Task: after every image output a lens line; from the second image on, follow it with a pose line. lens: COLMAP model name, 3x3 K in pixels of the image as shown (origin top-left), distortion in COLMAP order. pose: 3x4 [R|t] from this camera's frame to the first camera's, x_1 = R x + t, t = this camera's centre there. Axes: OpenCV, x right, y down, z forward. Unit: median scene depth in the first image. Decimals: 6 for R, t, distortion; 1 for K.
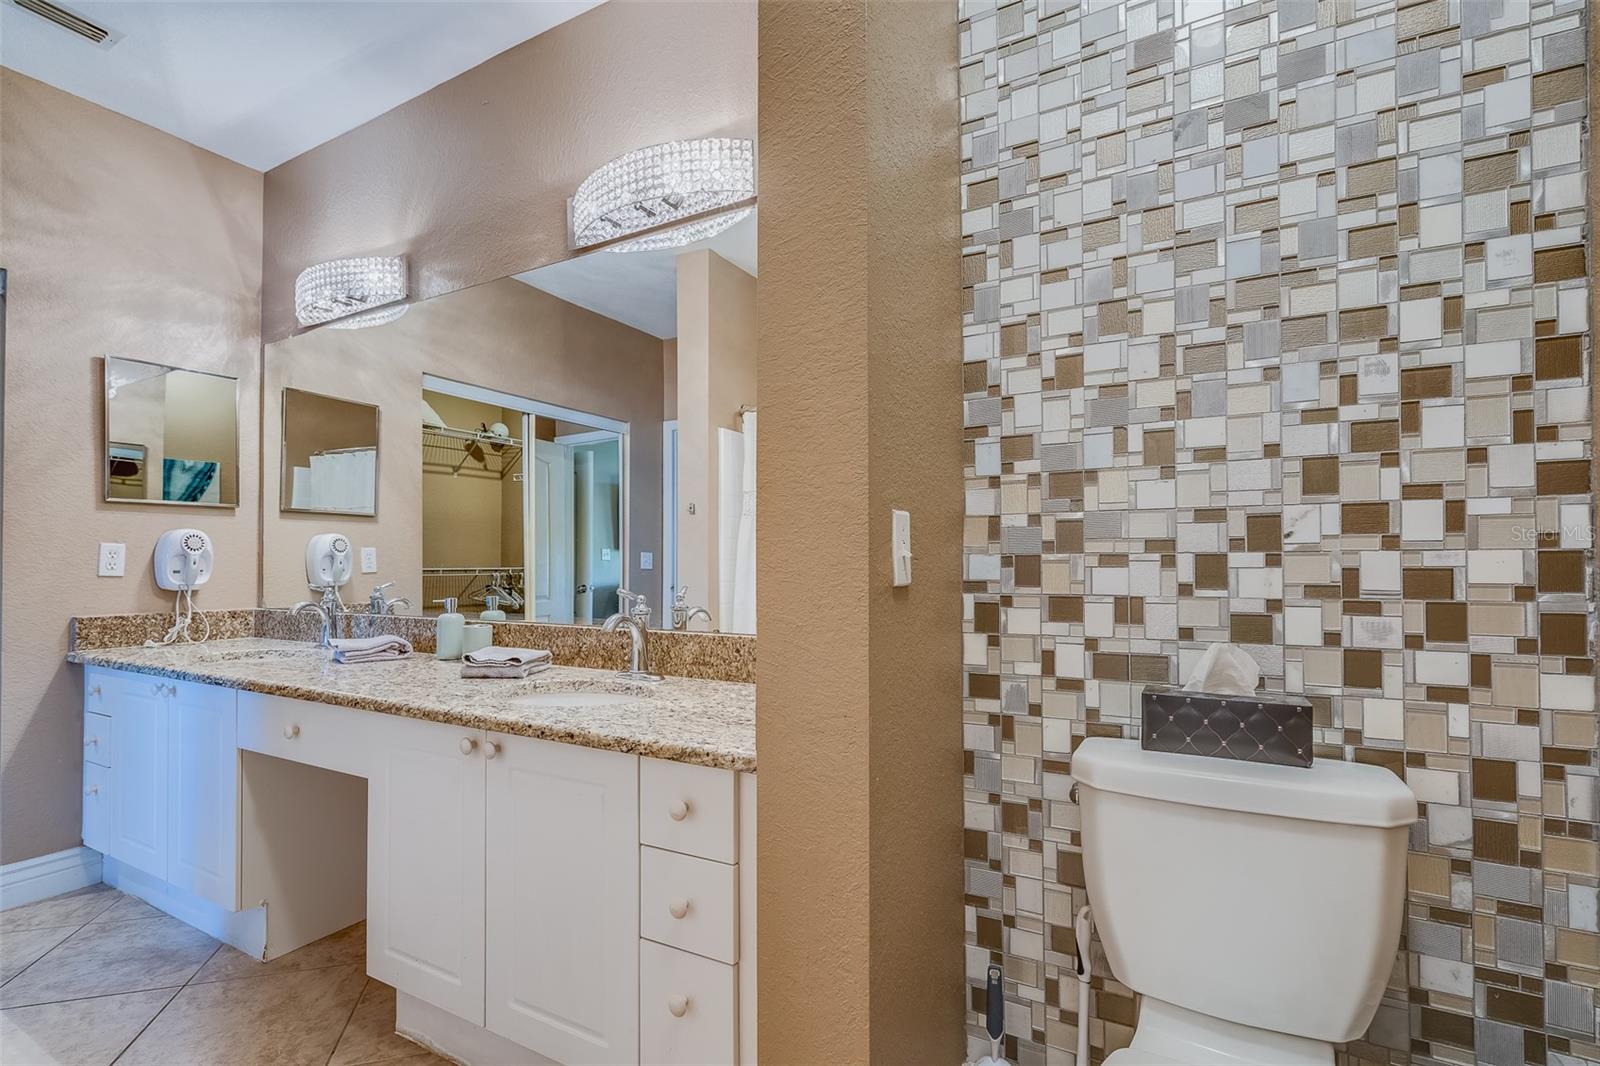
lens RADIAL K [[727.9, 0, 802.8], [0, 727.9, 551.9], [0, 0, 1]] dist [-0.001257, 0.002181]
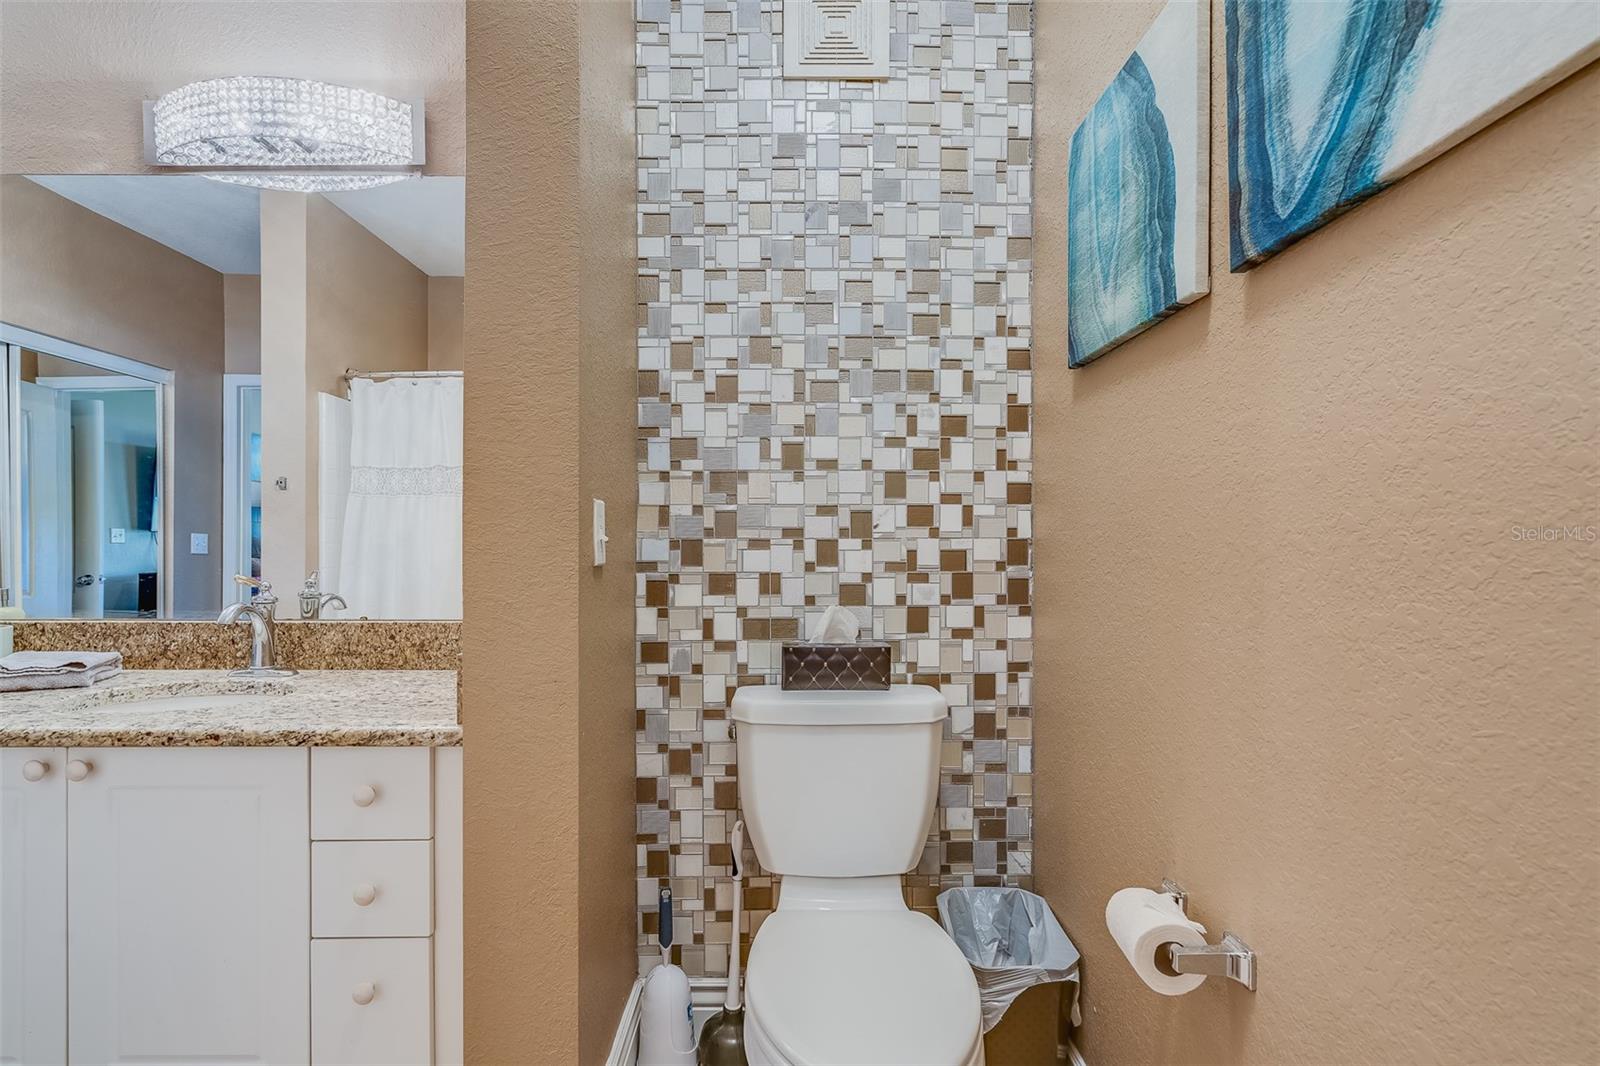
lens RADIAL K [[738.5, 0, 783.4], [0, 738.5, 544.6], [0, 0, 1]] dist [-0.000442, 0.001414]
pose [[0.876554, 0.004345, 0.481283, -0.134098], [-0.009390, 0.999923, 0.008075, 0.001474], [-0.481211, -0.011597, 0.876528, -0.122061]]
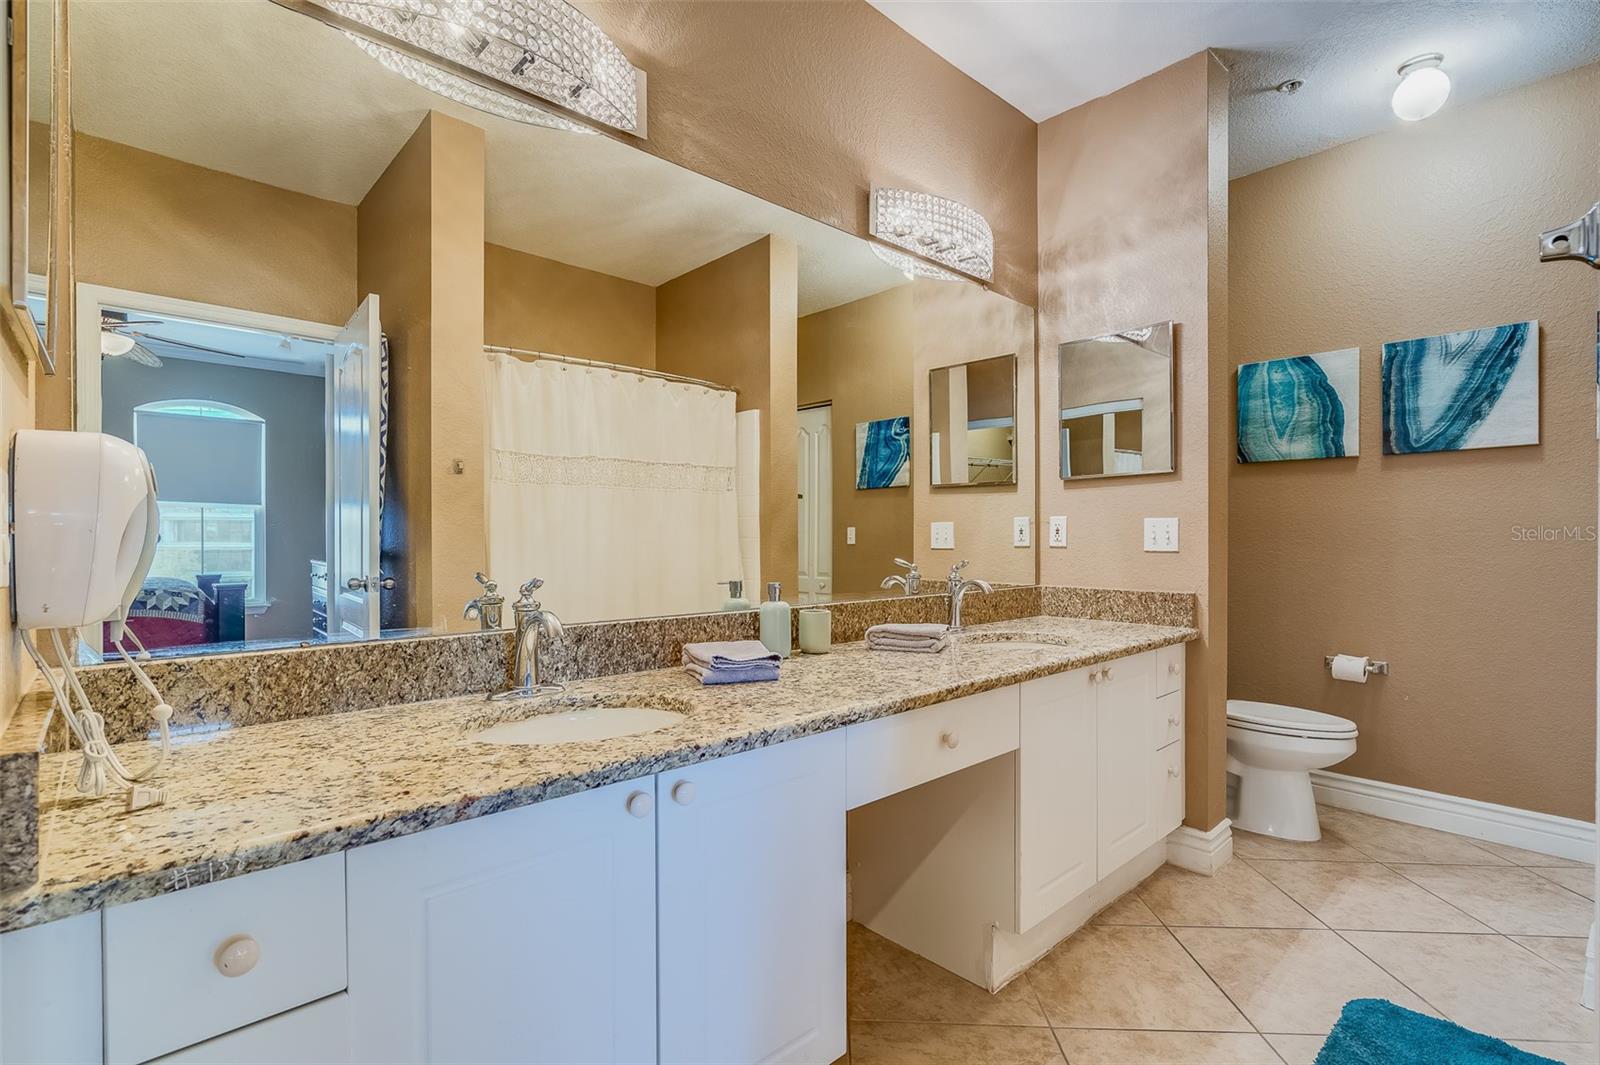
lens RADIAL K [[738.5, 0, 783.4], [0, 738.5, 544.1], [0, 0, 1]] dist [-0.000442, 0.001414]
pose [[0.331175, -0.006357, 0.943548, -1.927852], [-0.010013, 0.999897, 0.010251, 0.014204], [-0.943516, -0.012843, 0.331077, 1.098858]]
